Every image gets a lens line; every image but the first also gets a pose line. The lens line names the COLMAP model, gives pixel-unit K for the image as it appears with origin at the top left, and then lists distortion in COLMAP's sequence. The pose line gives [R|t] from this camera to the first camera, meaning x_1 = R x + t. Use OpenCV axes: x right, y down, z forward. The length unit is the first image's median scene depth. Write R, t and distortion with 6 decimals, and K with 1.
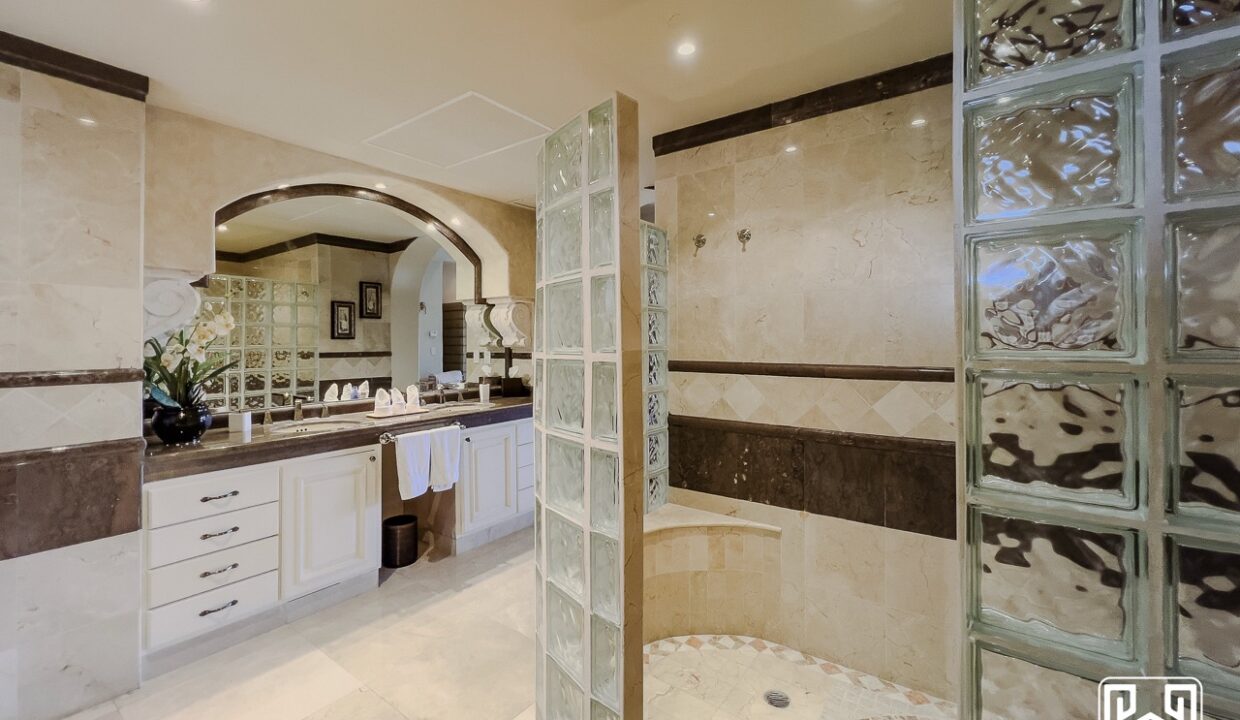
lens RADIAL K [[503.8, 0, 613.4], [0, 503.8, 340.7], [0, 0, 1]] dist [-0.000664, 0.000038]
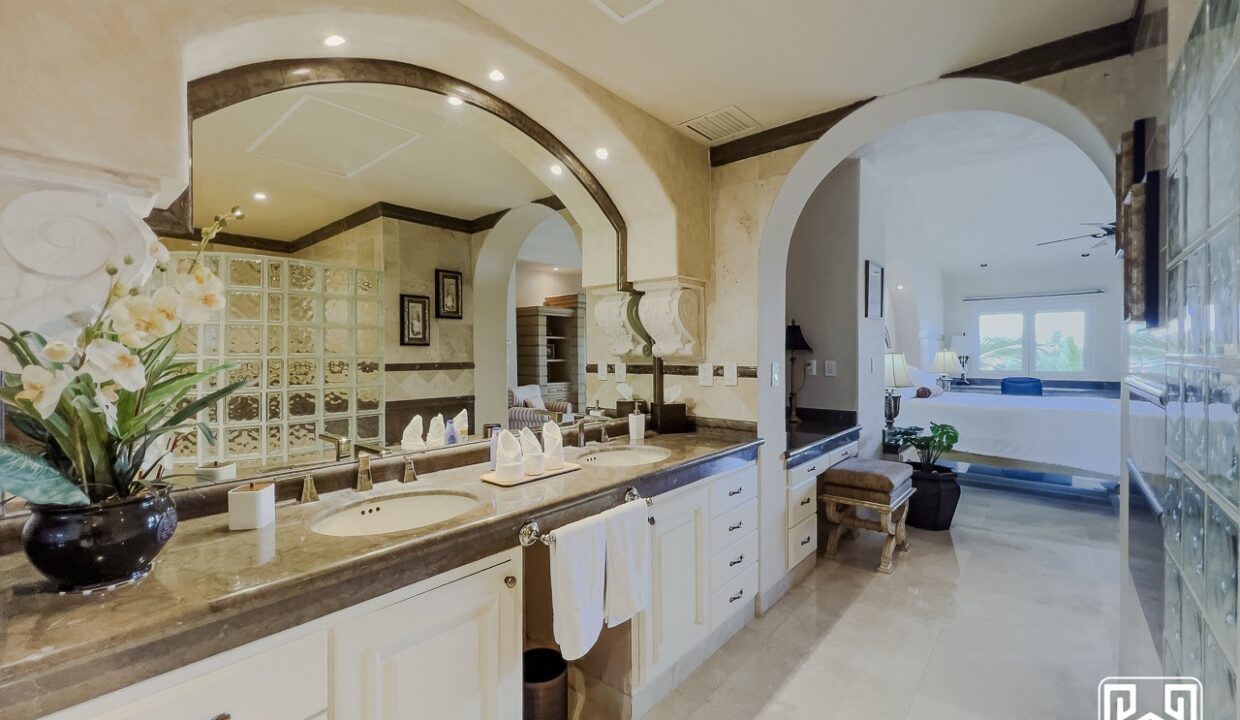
lens RADIAL K [[495.3, 0, 611.2], [0, 495.3, 361.0], [0, 0, 1]] dist [-0.001449, 0.000032]
pose [[0.996761, 0.004026, -0.080320, -0.295407], [-0.002641, 0.999846, 0.017334, 0.009312], [0.080377, -0.017066, 0.996618, 0.457516]]
